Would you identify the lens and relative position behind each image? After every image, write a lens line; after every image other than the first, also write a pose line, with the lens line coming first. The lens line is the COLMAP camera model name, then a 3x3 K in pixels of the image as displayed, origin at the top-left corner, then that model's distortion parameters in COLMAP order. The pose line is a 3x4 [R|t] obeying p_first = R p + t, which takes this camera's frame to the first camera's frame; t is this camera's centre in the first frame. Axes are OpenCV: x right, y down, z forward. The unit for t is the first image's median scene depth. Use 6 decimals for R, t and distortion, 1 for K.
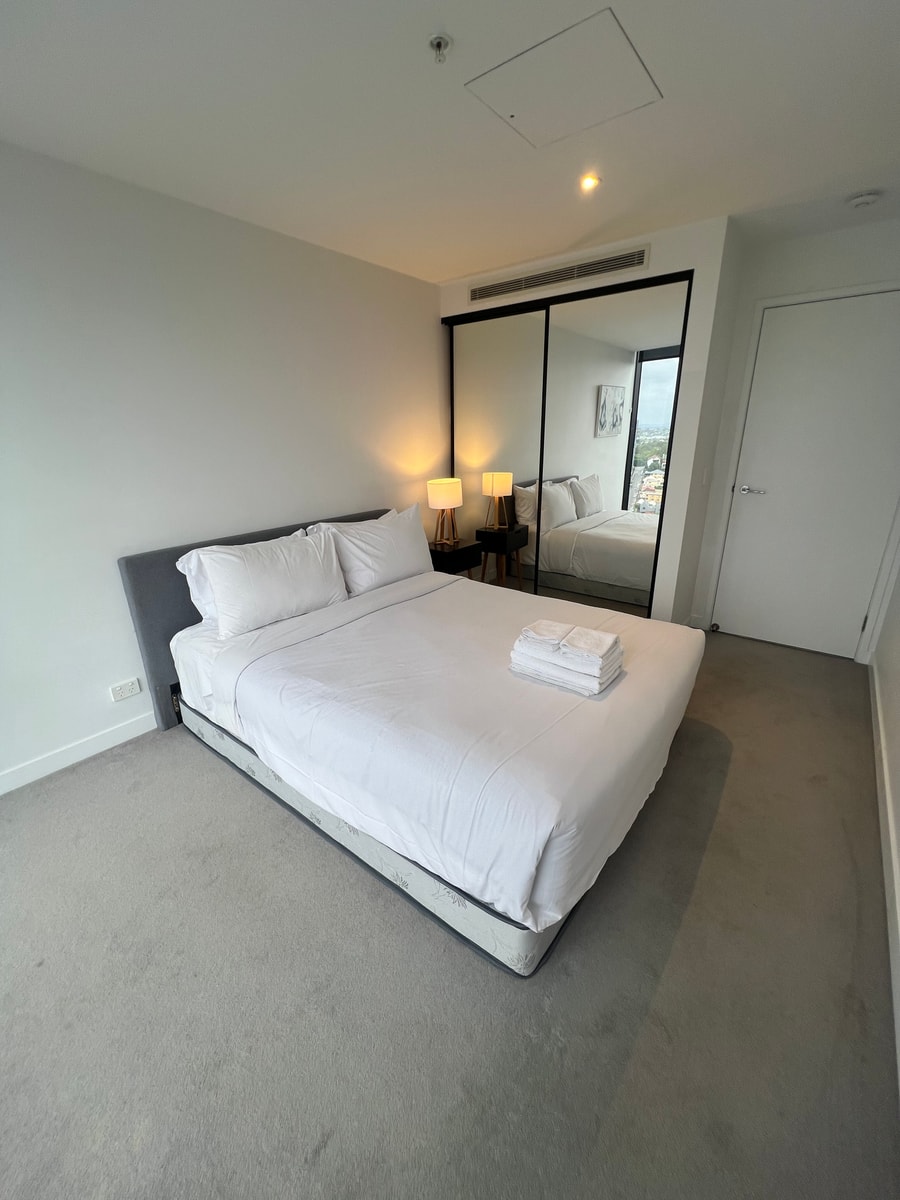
lens RADIAL K [[485.4, 0, 450.0], [0, 485.4, 600.0], [0, 0, 1]] dist [0.000862, 0.000058]
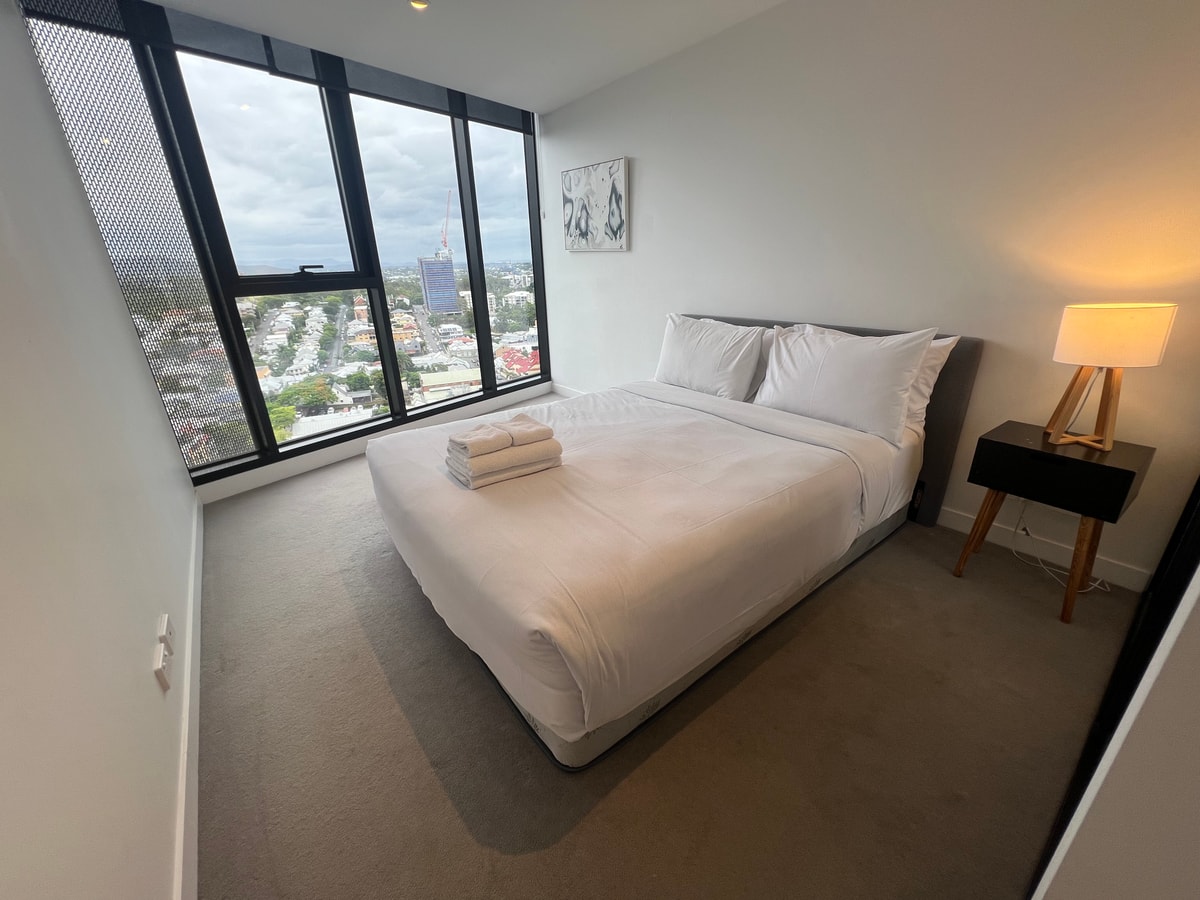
lens RADIAL K [[485.4, 0, 600.0], [0, 485.4, 450.0], [0, 0, 1]] dist [0.000862, 0.000058]
pose [[-0.229918, 0.382698, -0.894807, 0.776642], [-0.280643, 0.854309, 0.437488, -0.272260], [0.931867, 0.351708, -0.089020, 0.905912]]
